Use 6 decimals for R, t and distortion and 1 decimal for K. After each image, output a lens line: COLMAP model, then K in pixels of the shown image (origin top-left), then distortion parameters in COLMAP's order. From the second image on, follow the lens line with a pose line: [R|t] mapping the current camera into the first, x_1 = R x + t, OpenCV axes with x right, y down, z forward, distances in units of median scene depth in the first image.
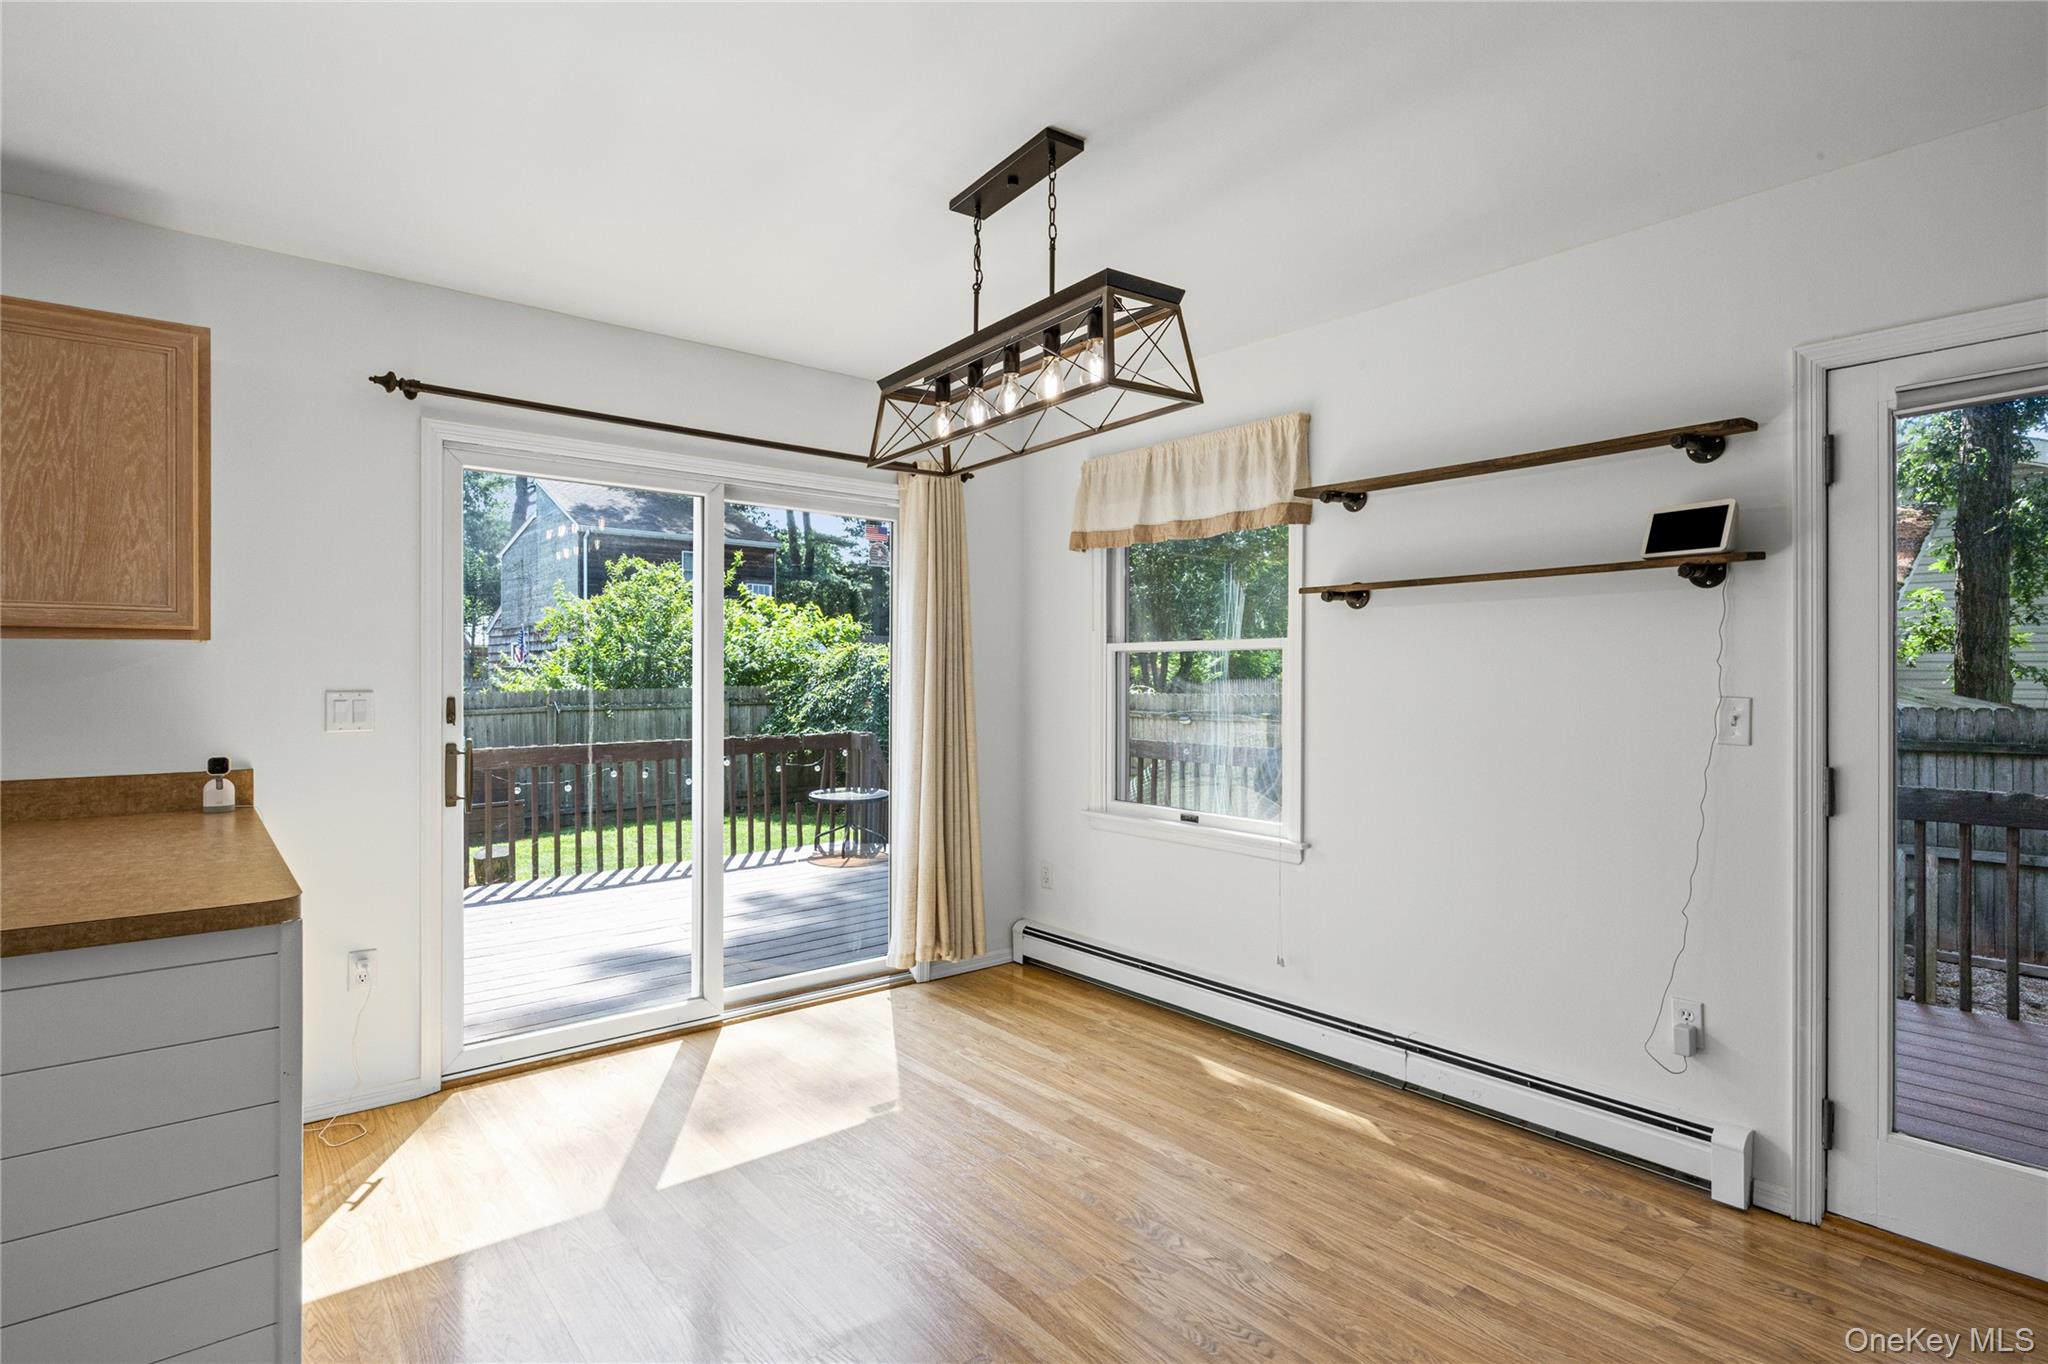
lens RADIAL K [[1005.2, 0, 1025.6], [0, 1005.2, 681.2], [0, 0, 1]] dist [-0.009689, -0.000616]
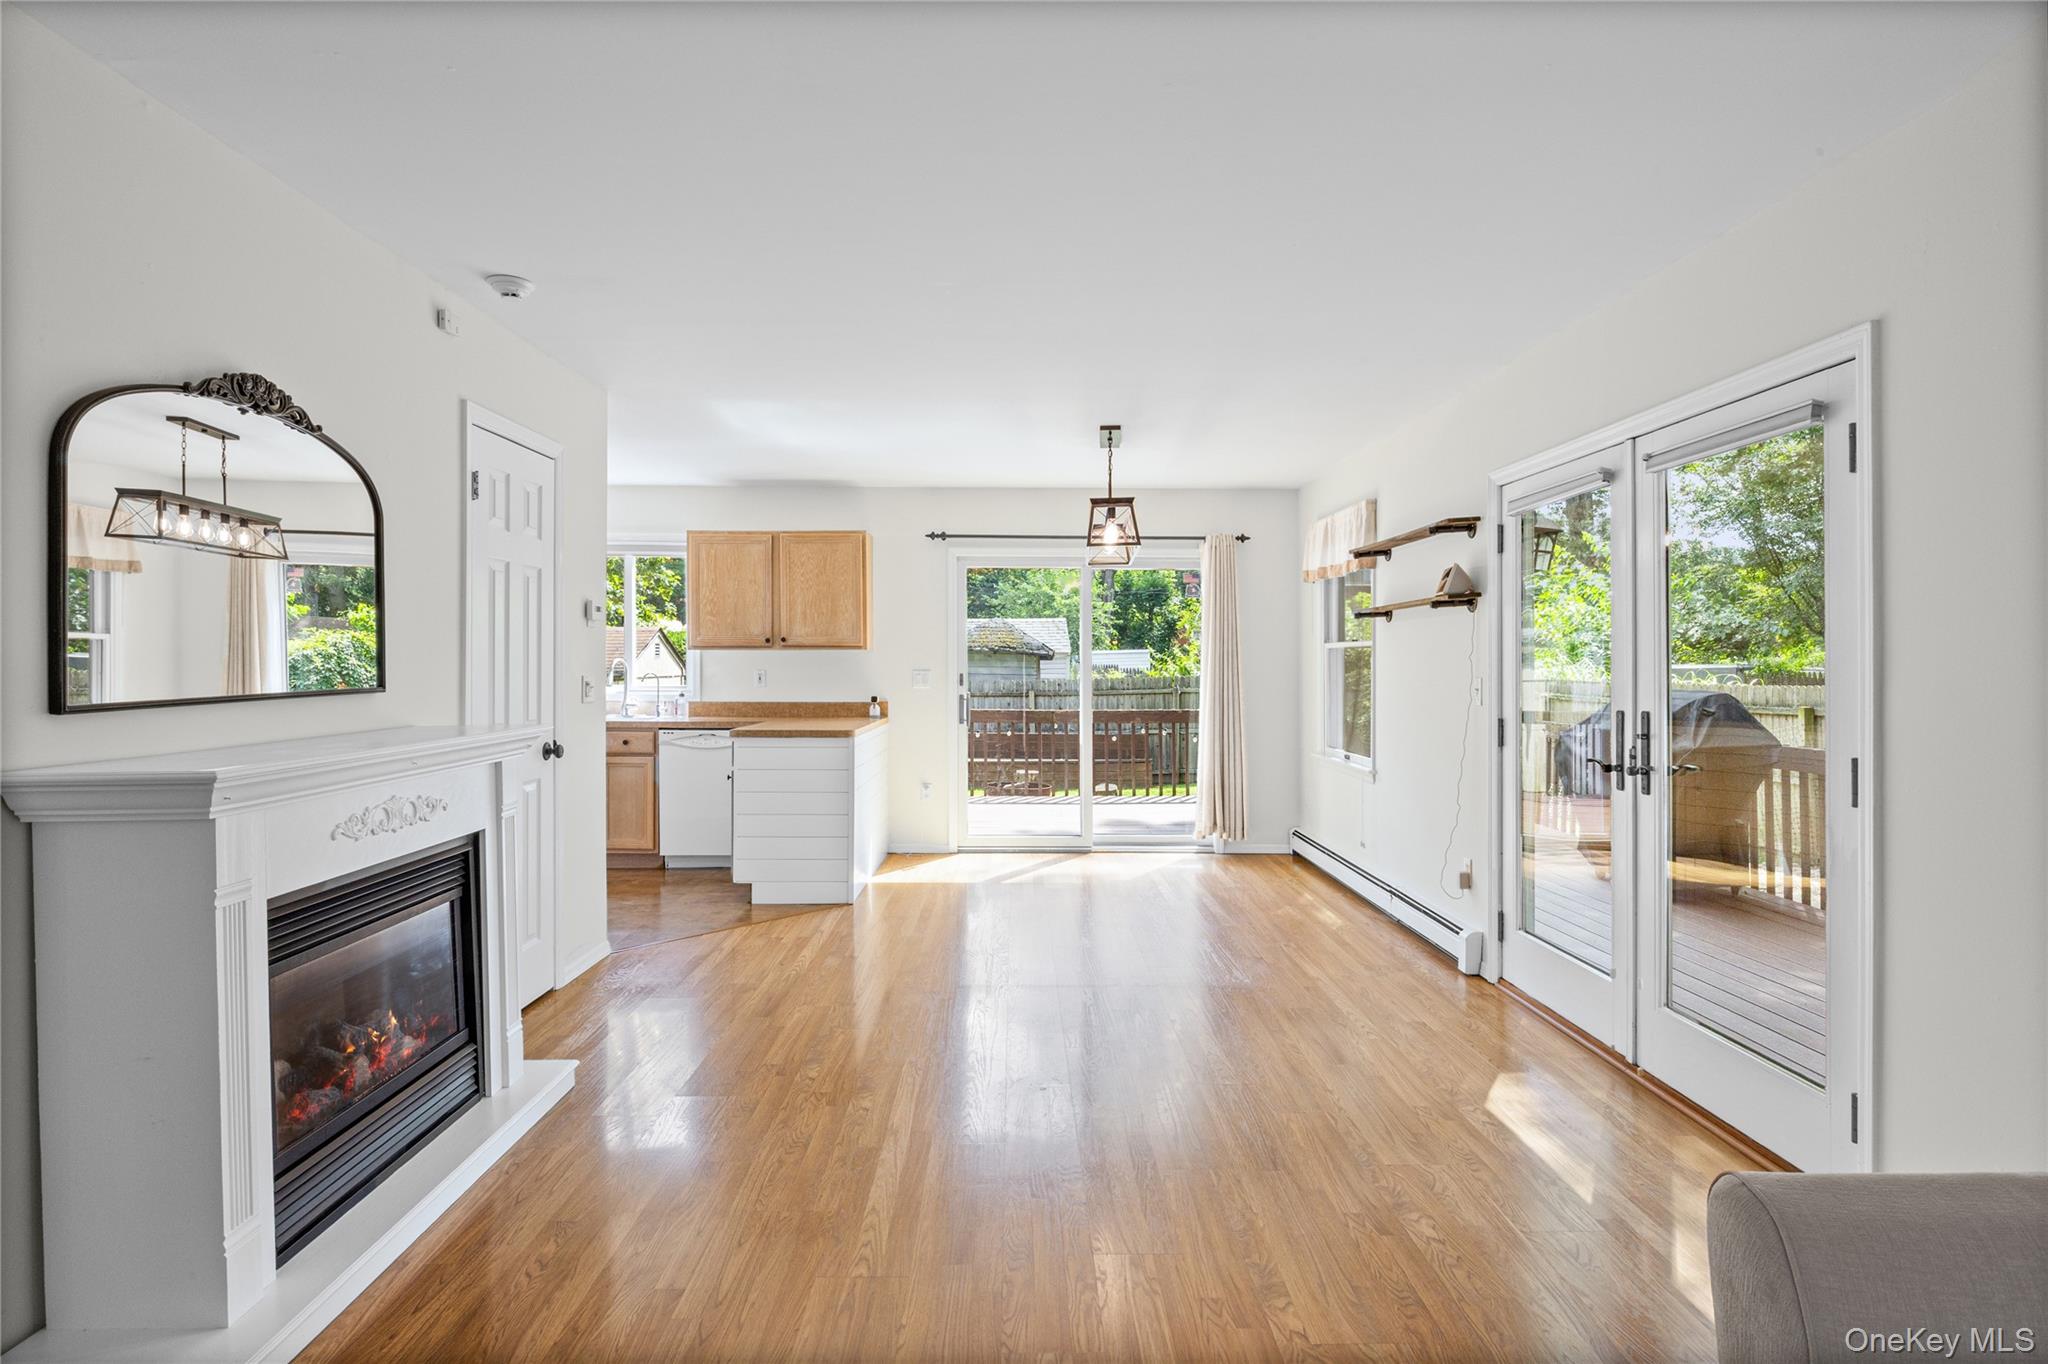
lens RADIAL K [[1060.4, 0, 1033.3], [0, 1060.4, 678.6], [0, 0, 1]] dist [-0.007445, -0.002546]
pose [[0.778317, 0.009687, -0.627797, 1.248279], [-0.004527, 0.999942, 0.009817, 0.004693], [0.627856, -0.004799, 0.778315, -0.868363]]
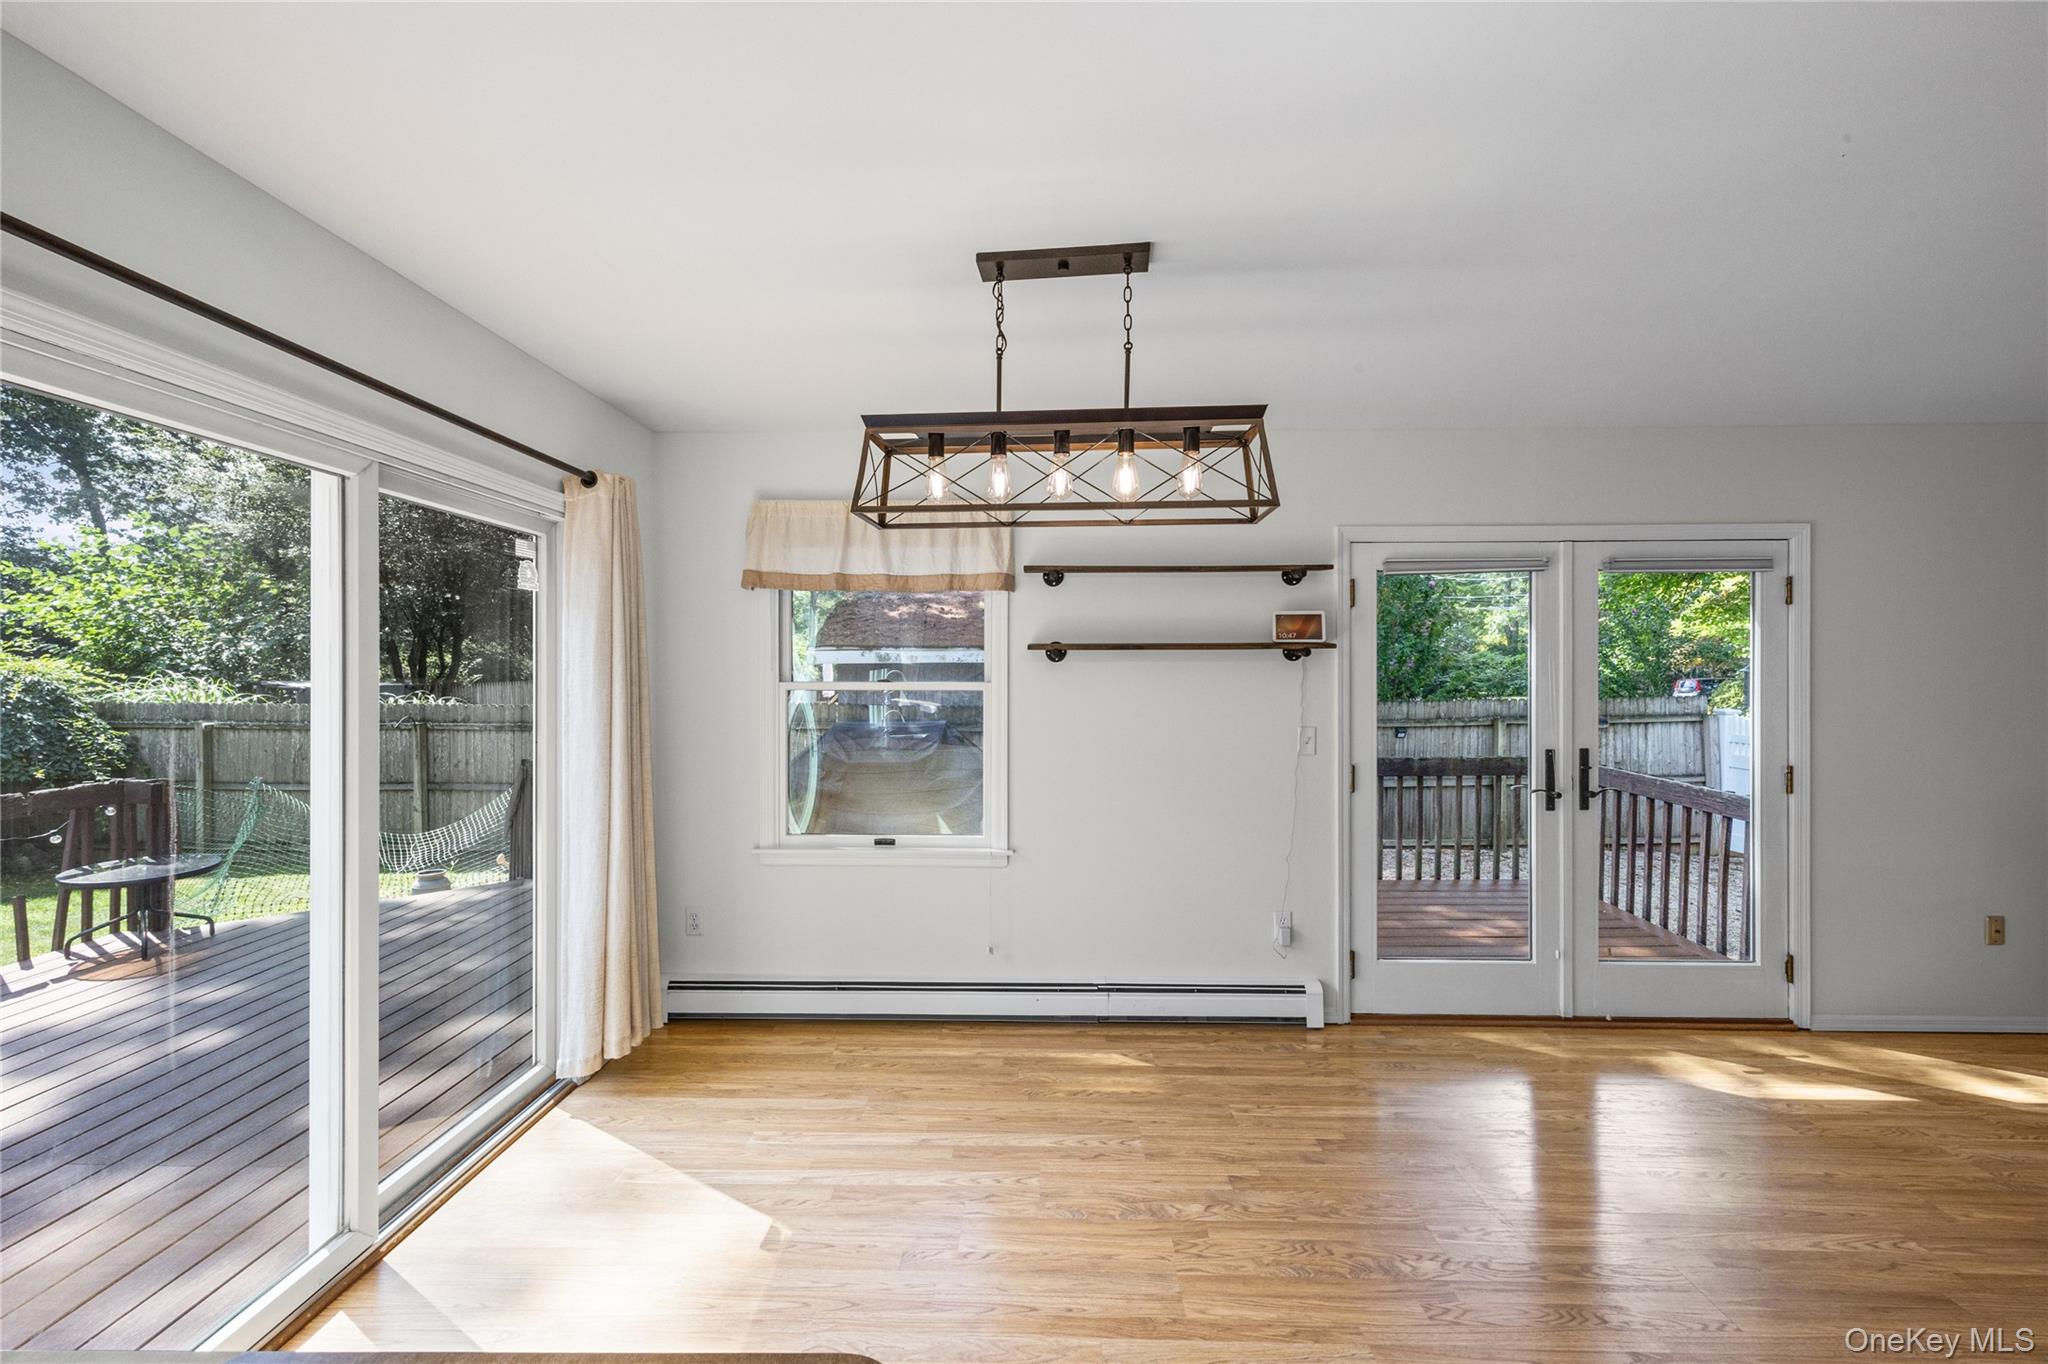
lens RADIAL K [[815.9, 0, 1017.8], [0, 815.9, 679.8], [0, 0, 1]] dist [0.004086, 0.000214]
pose [[0.661084, -0.010246, 0.750242, -0.648325], [0.006377, 0.999947, 0.008036, -0.077301], [-0.750285, -0.000528, 0.661114, 0.456935]]
